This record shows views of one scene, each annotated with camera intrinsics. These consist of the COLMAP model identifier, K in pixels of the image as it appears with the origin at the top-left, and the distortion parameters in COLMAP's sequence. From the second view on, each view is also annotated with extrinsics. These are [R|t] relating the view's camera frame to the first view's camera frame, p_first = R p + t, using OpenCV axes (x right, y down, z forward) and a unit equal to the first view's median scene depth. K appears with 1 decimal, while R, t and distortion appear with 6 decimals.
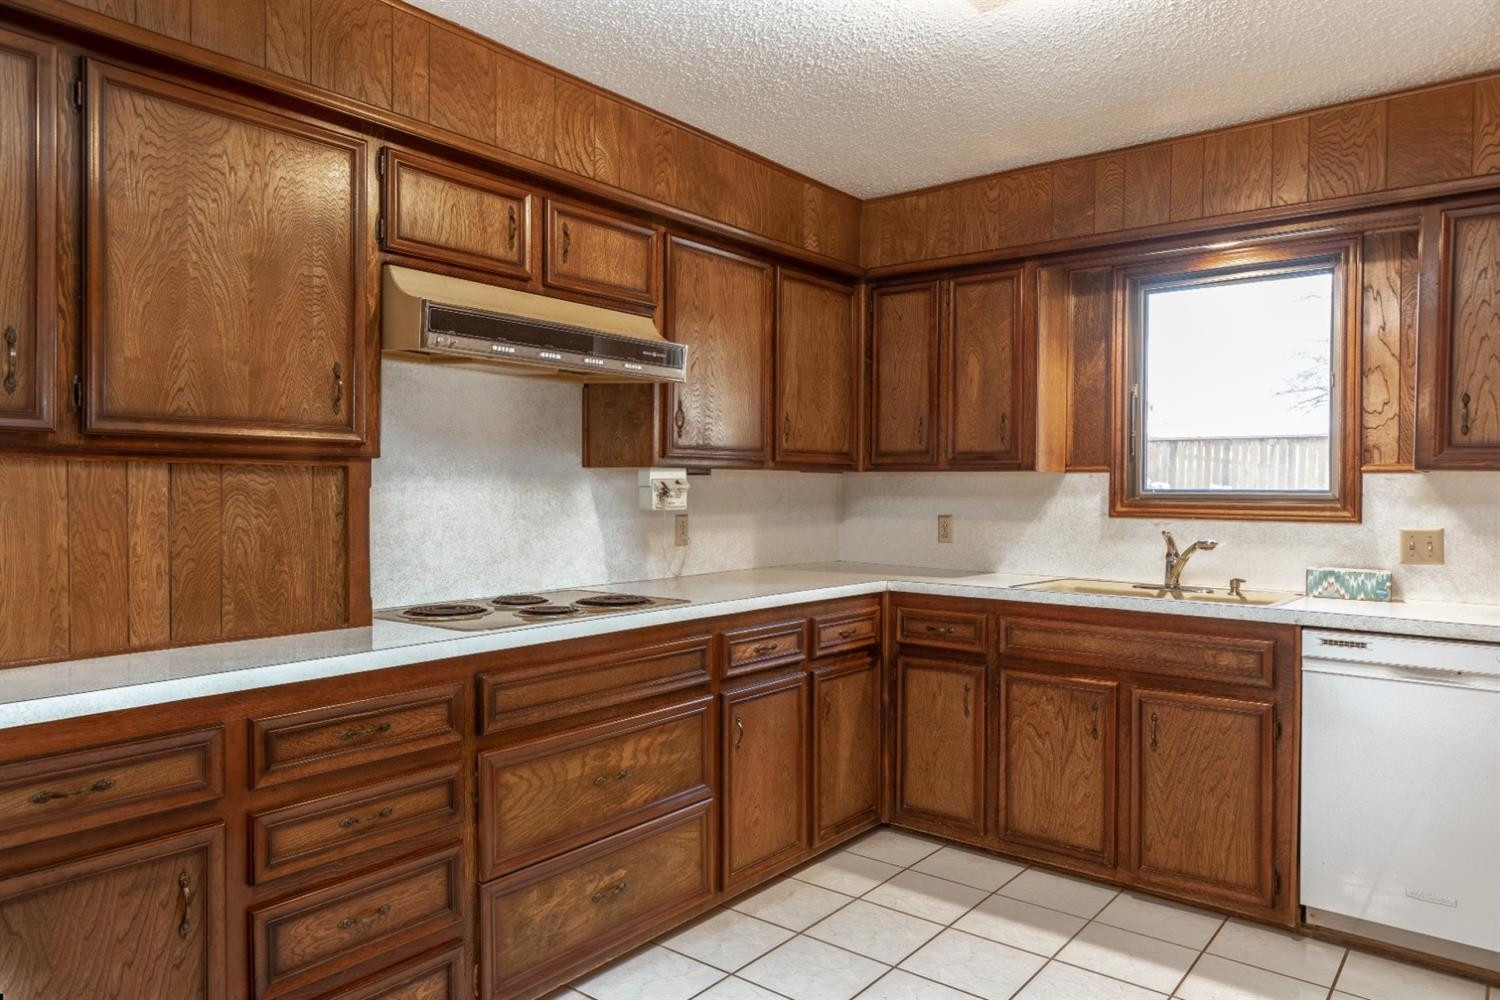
lens RADIAL K [[989.8, 0, 750.0], [0, 989.8, 500.0], [0, 0, 1]] dist [-0.000120, -0.001092]
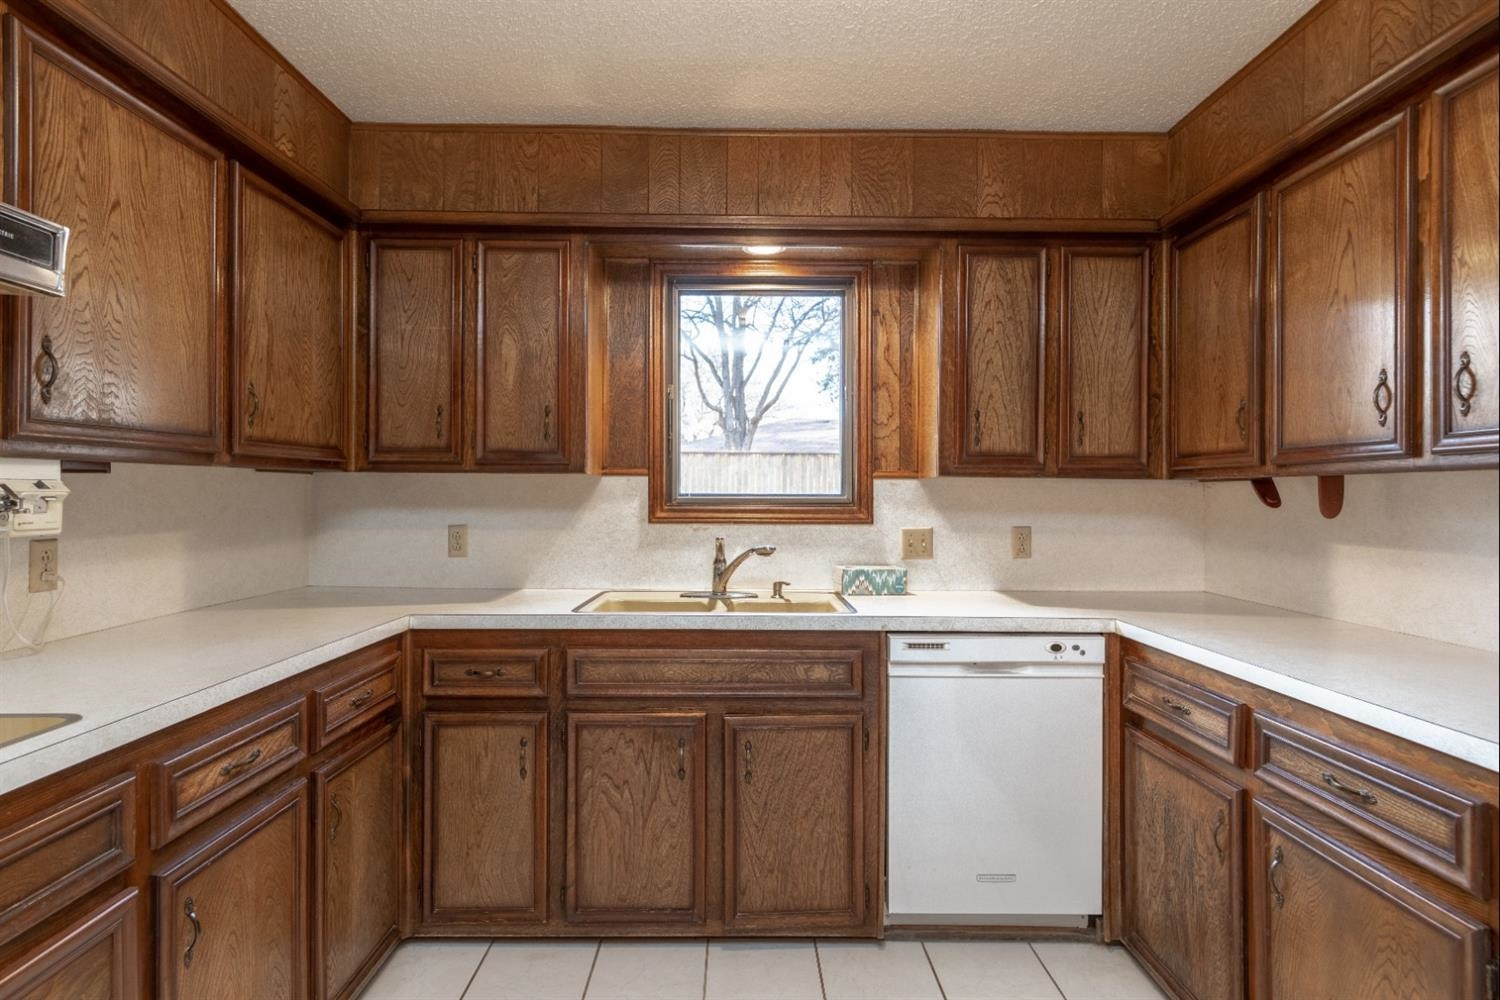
lens RADIAL K [[785.5, 0, 746.0], [0, 785.5, 491.5], [0, 0, 1]] dist [0.004757, -0.001352]
pose [[0.778521, -0.001902, 0.627616, -0.040361], [0.008537, 0.999935, -0.007559, -0.007304], [-0.627561, 0.011243, 0.778486, 0.393205]]
